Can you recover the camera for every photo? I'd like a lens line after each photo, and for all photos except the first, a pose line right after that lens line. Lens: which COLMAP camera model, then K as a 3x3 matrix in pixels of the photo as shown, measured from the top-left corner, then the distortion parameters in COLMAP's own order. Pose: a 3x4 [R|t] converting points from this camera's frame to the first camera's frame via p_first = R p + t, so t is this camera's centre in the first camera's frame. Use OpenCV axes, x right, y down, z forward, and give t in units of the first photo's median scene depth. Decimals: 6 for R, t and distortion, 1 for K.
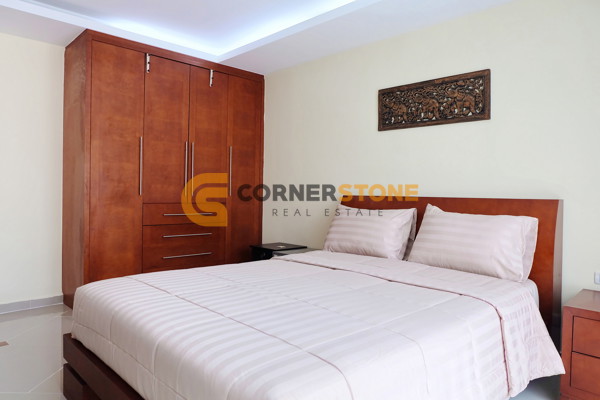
lens RADIAL K [[425.6, 0, 300.0], [0, 425.6, 200.0], [0, 0, 1]] dist [-0.012192, -0.002905]
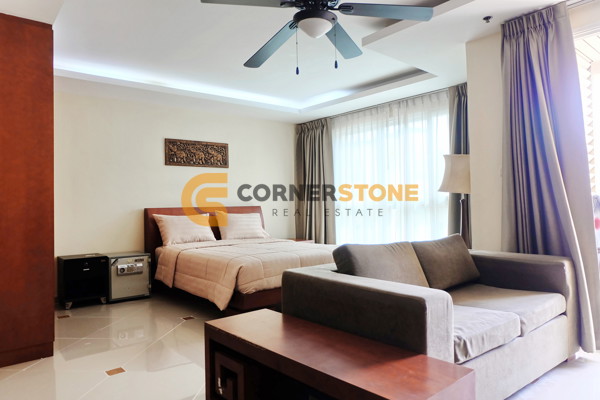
lens RADIAL K [[425.6, 0, 300.0], [0, 425.6, 200.0], [0, 0, 1]] dist [-0.012192, -0.002905]
pose [[0.095279, -0.007847, 0.995420, -1.360566], [0.036991, 0.999306, 0.004337, -0.025215], [-0.994763, 0.036408, 0.095503, 0.389462]]
